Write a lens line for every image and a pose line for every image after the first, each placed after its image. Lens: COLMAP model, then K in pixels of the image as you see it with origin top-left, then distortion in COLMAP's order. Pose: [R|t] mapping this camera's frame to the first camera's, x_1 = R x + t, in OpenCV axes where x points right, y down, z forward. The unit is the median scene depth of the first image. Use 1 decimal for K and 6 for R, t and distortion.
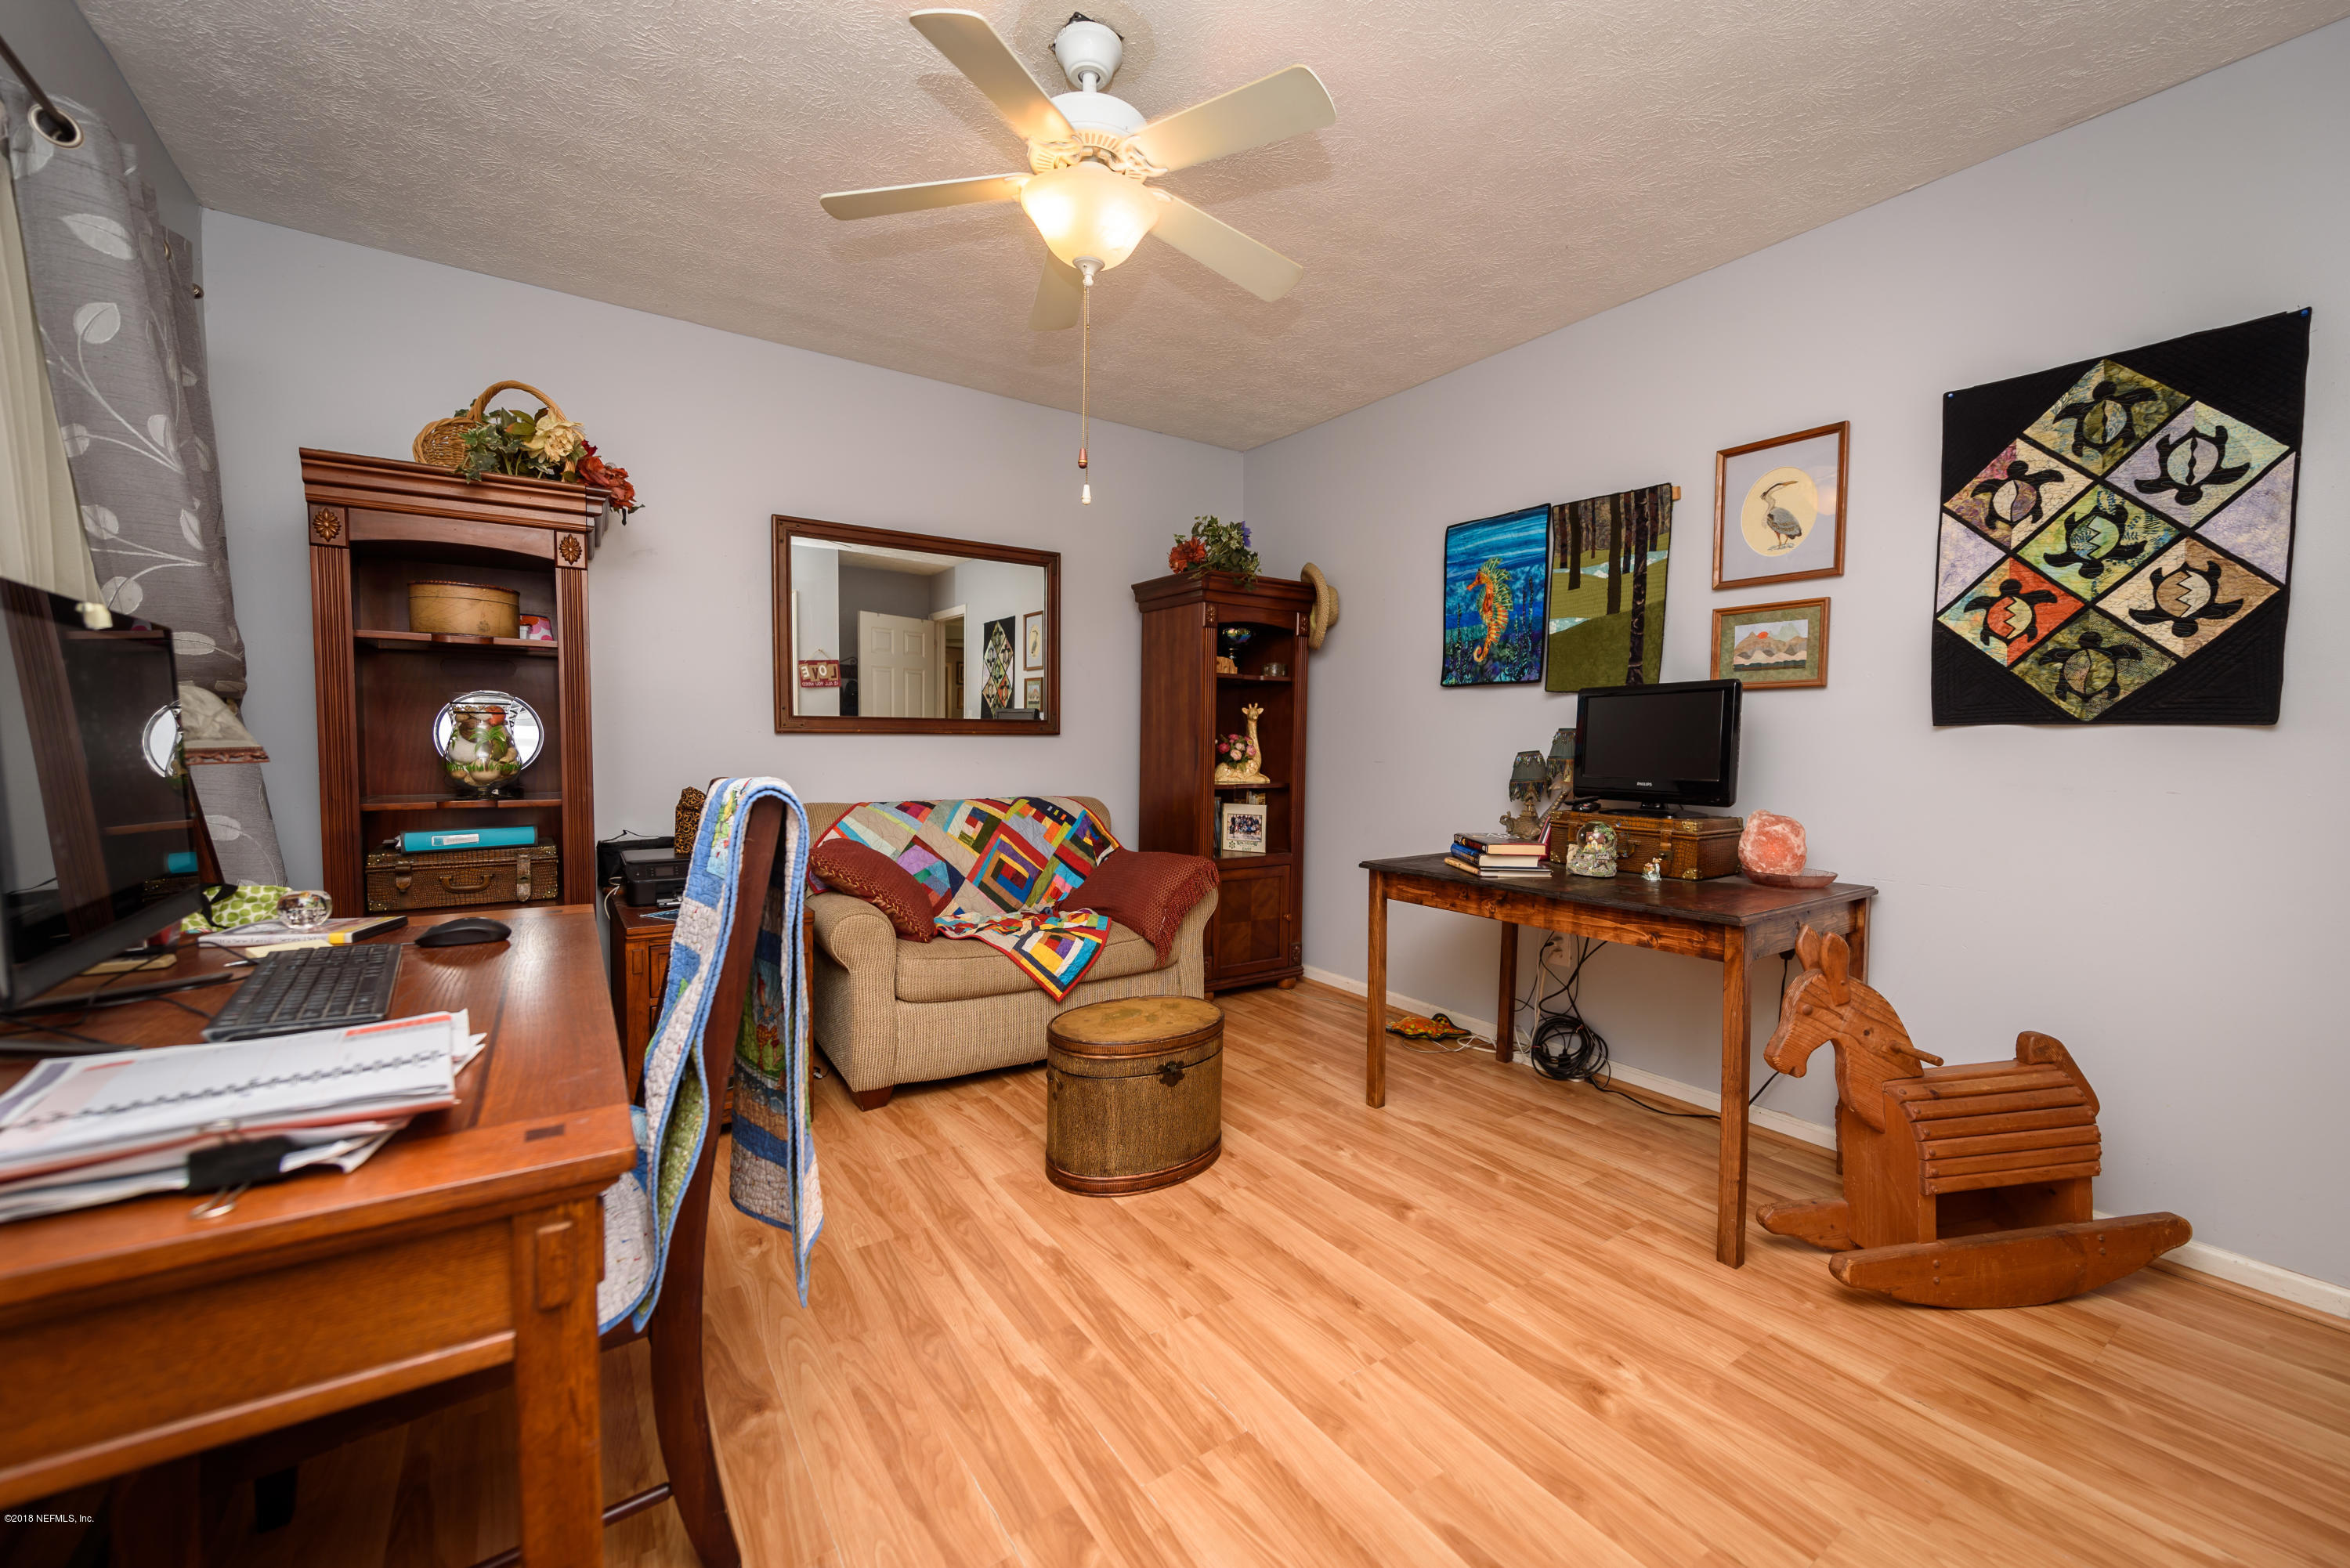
lens RADIAL K [[917.5, 0, 1176.4], [0, 917.5, 783.2], [0, 0, 1]] dist [0.015463, -0.004474]
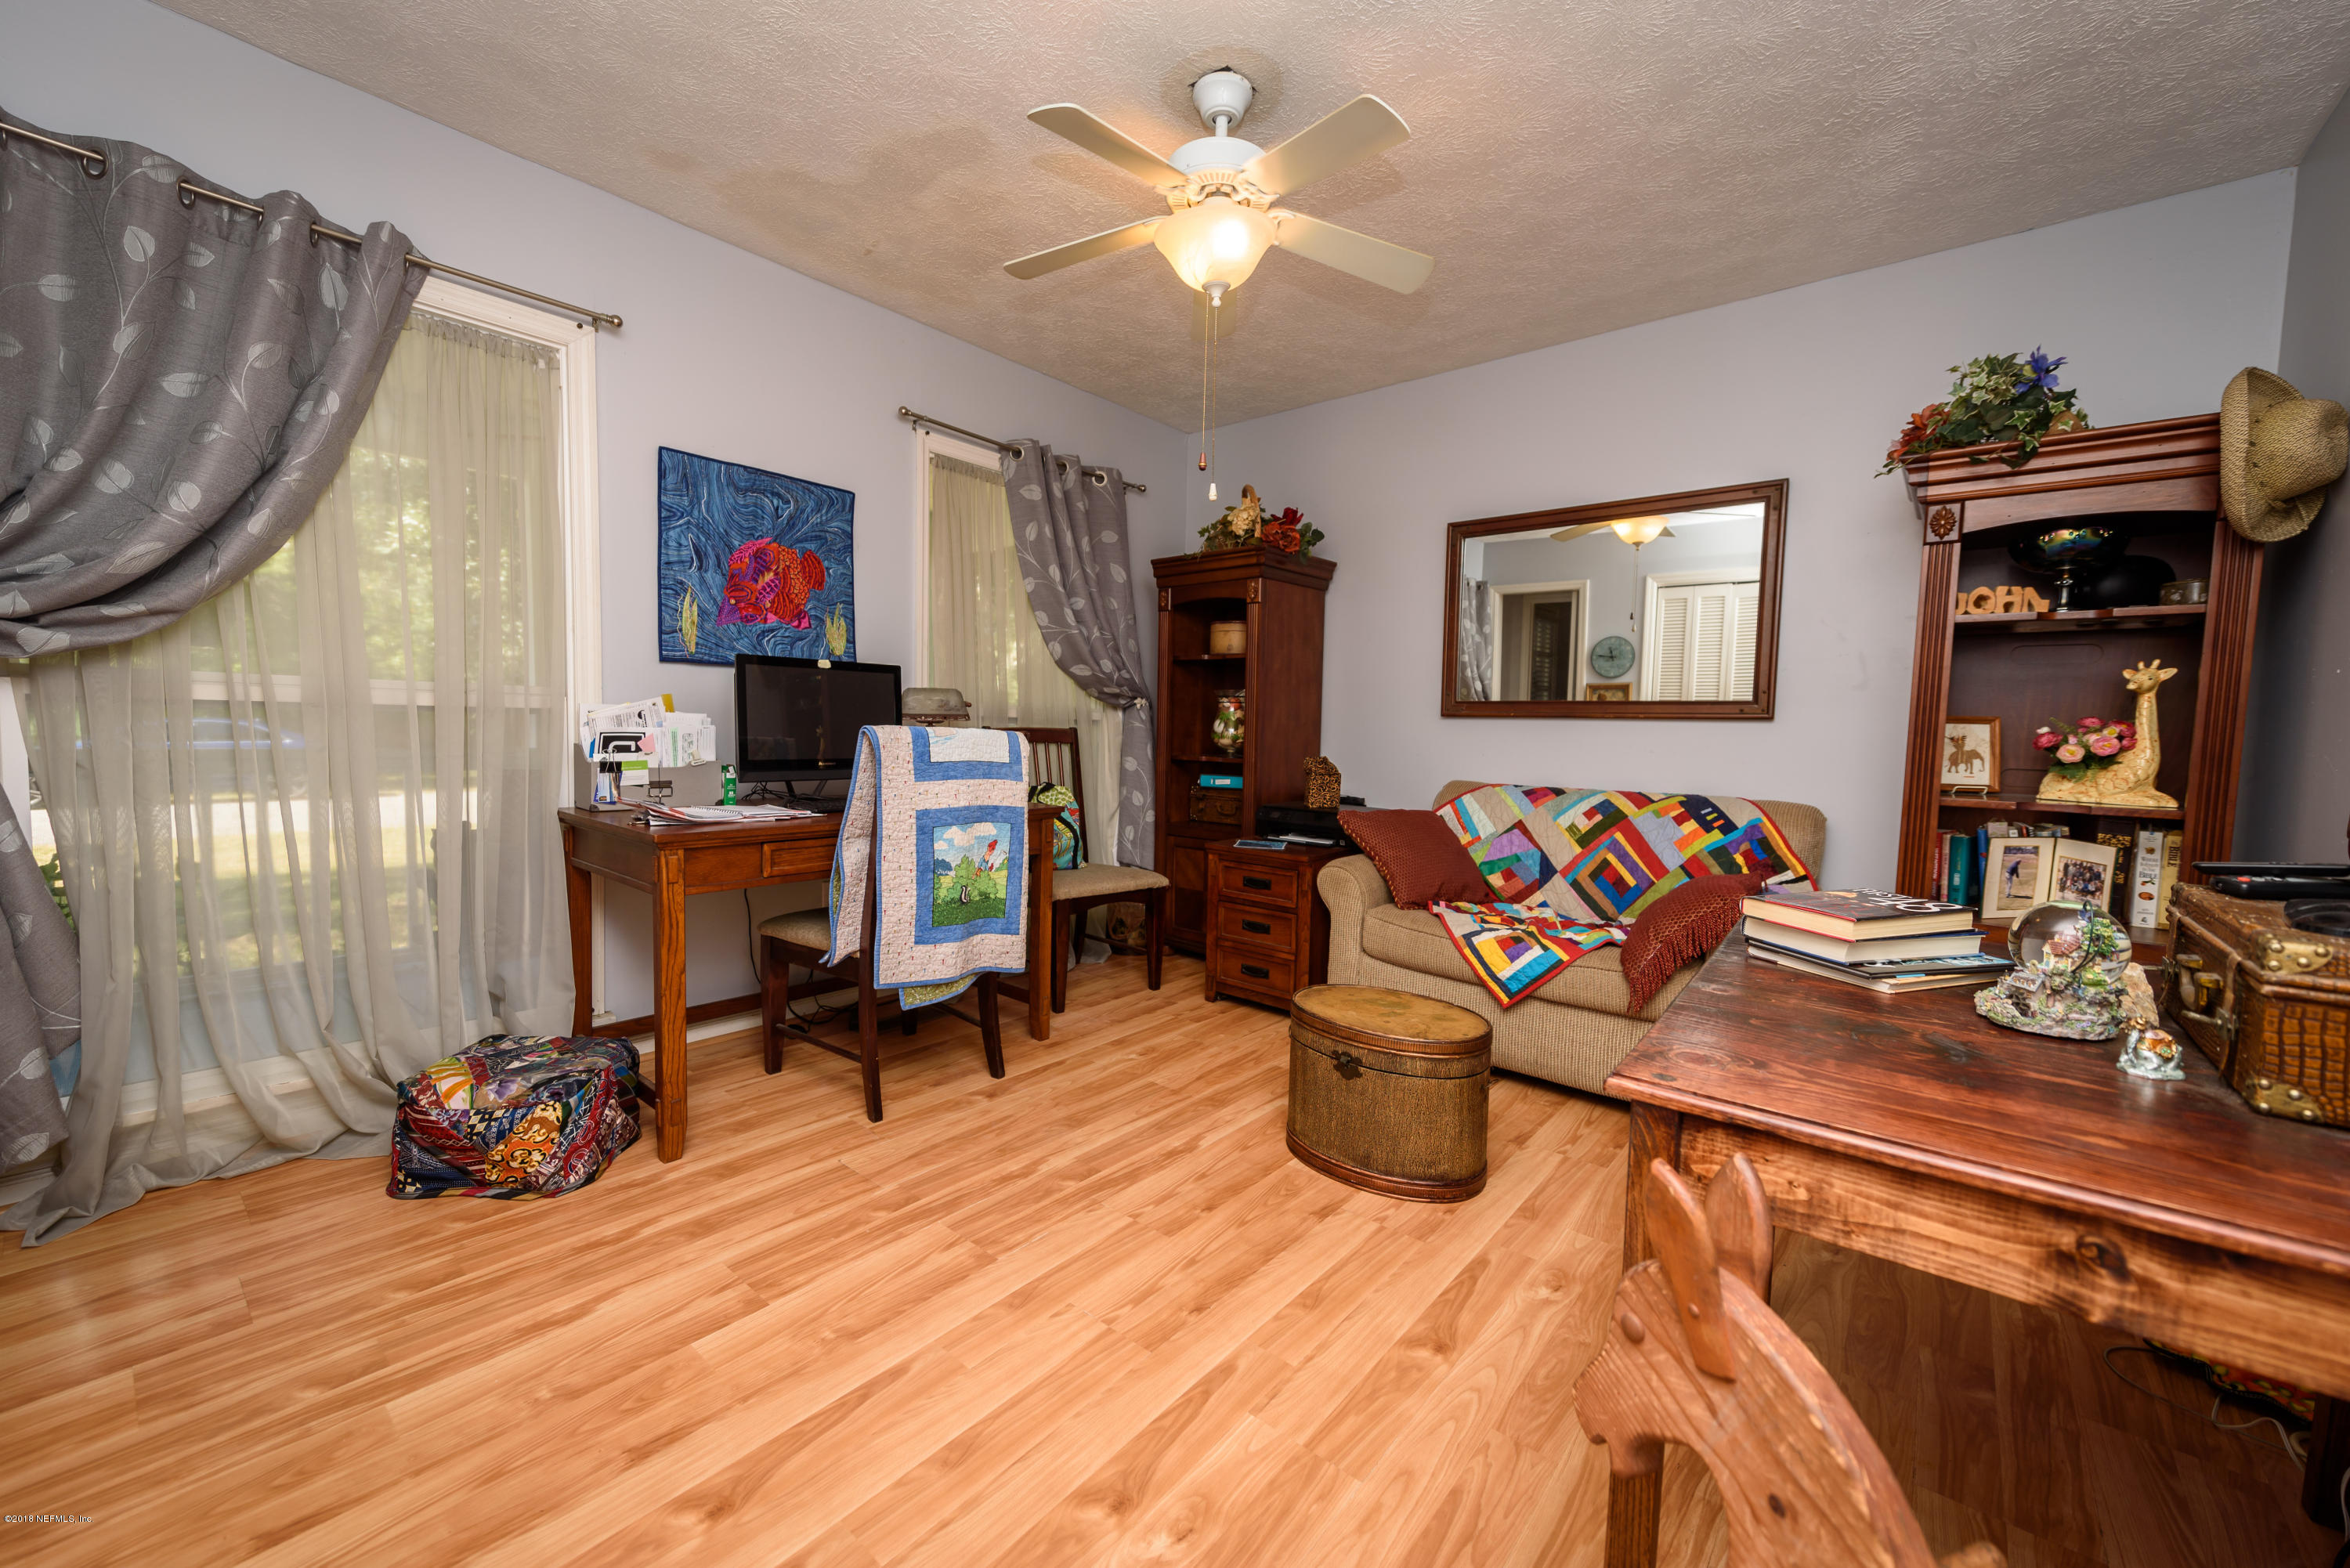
lens RADIAL K [[917.5, 0, 1178.1], [0, 917.5, 787.8], [0, 0, 1]] dist [0.015463, -0.004474]
pose [[0.271130, 0.066772, -0.960224, 0.649892], [-0.064185, 0.996625, 0.051180, -0.005222], [0.960400, 0.047756, 0.274501, 0.433010]]
